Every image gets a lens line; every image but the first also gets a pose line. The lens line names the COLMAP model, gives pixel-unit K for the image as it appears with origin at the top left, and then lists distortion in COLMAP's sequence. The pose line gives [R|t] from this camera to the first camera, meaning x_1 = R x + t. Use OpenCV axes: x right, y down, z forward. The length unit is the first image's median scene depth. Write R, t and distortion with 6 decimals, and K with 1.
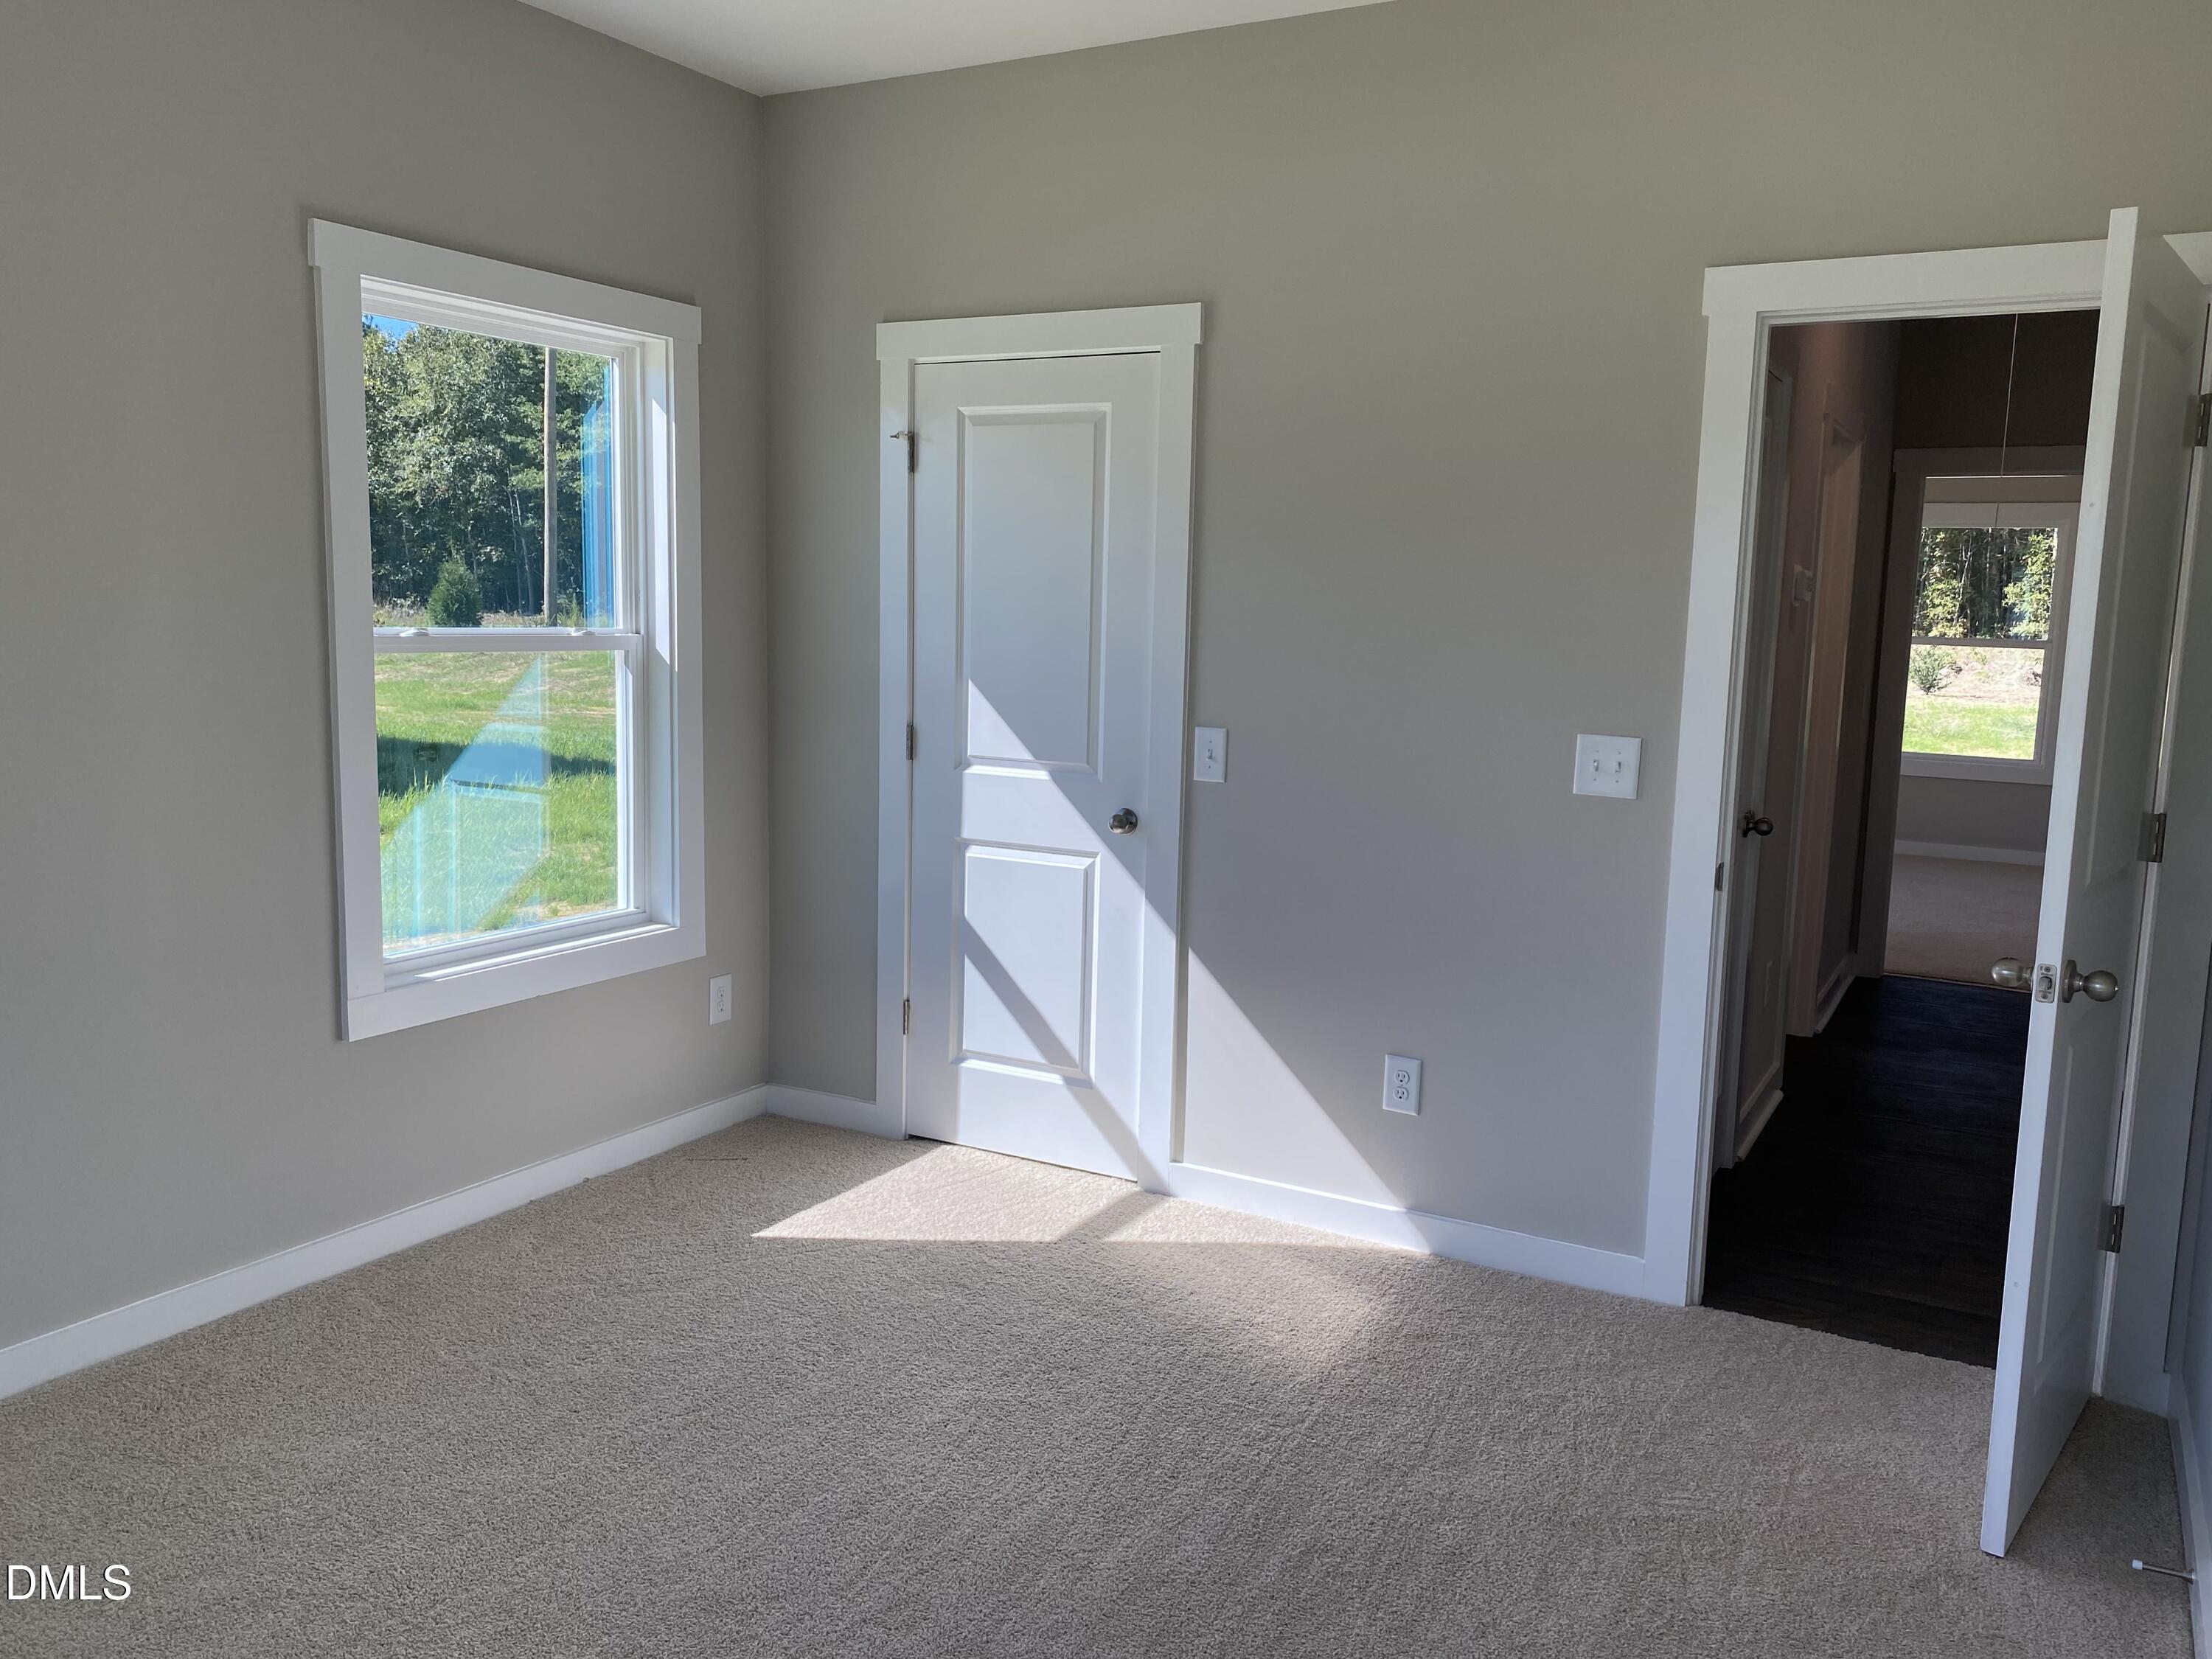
lens RADIAL K [[1698.6, 0, 1104.2], [0, 1698.6, 798.0], [0, 0, 1]] dist [0.085099, -0.113529]
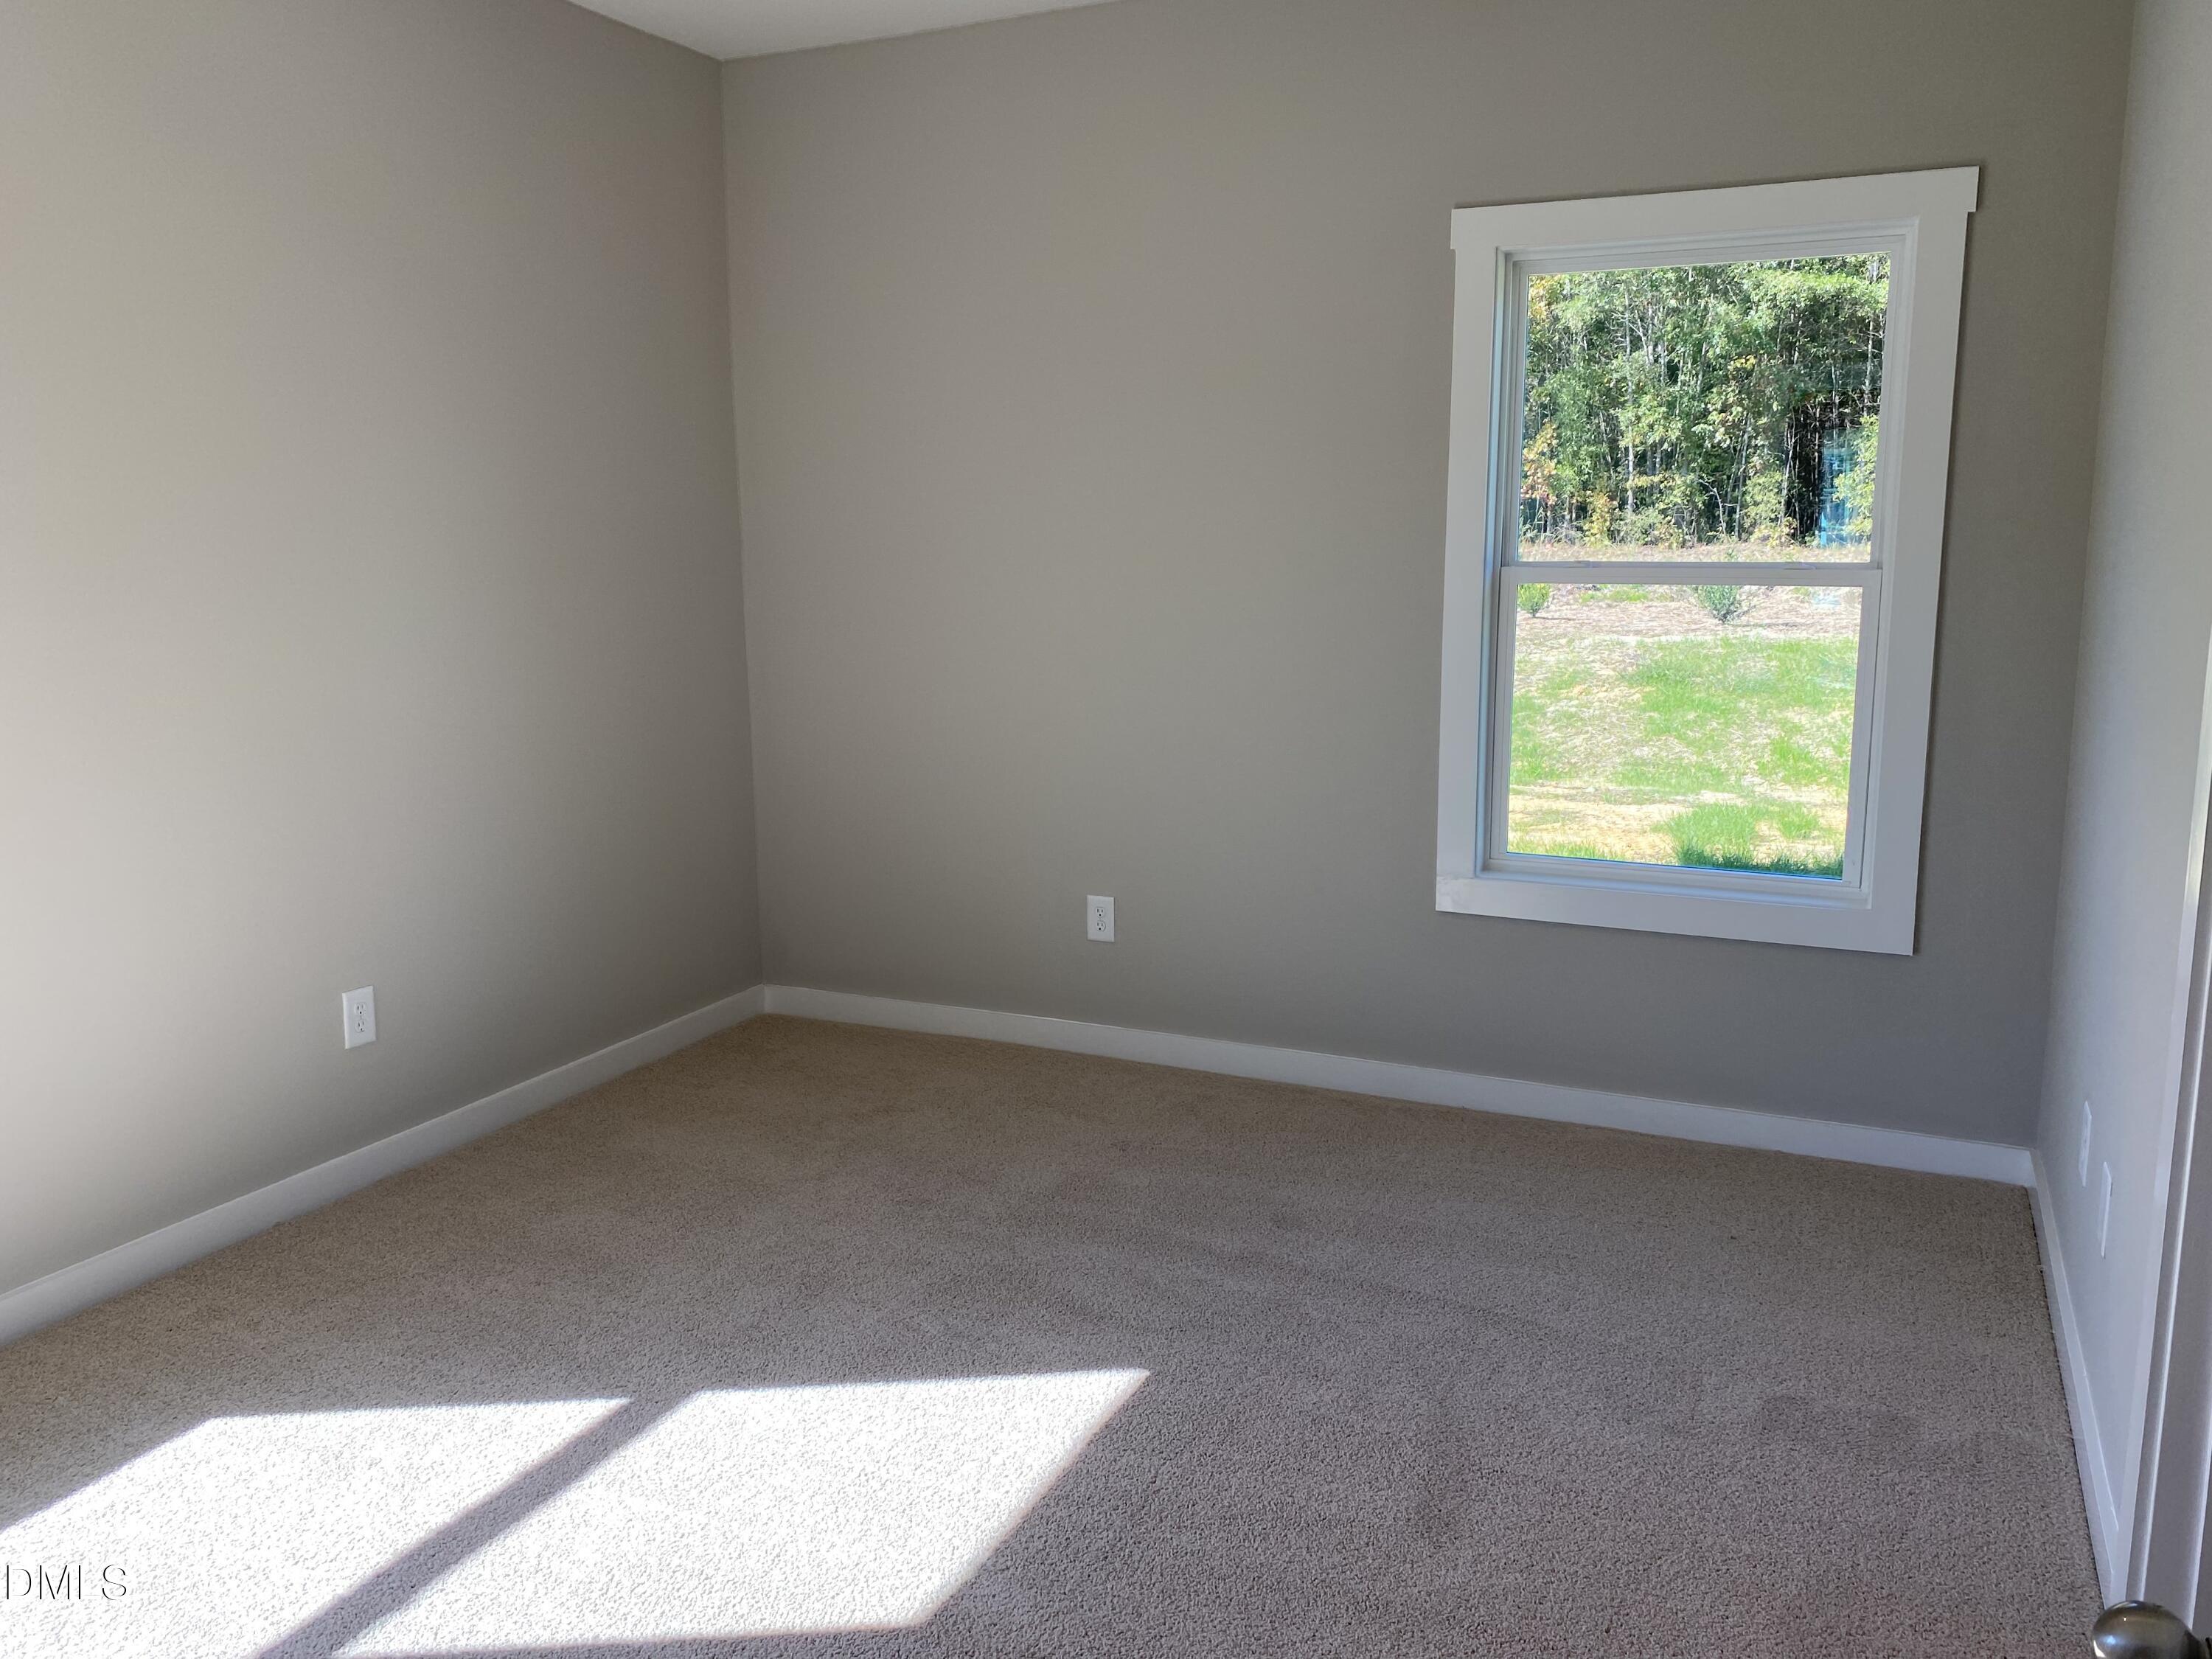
lens RADIAL K [[1698.6, 0, 1104.2], [0, 1698.6, 798.0], [0, 0, 1]] dist [0.085099, -0.113529]
pose [[0.996344, -0.048982, 0.070000, 0.092854], [0.046079, 0.998033, 0.042497, -0.016813], [-0.071943, -0.039116, 0.996641, 0.167779]]
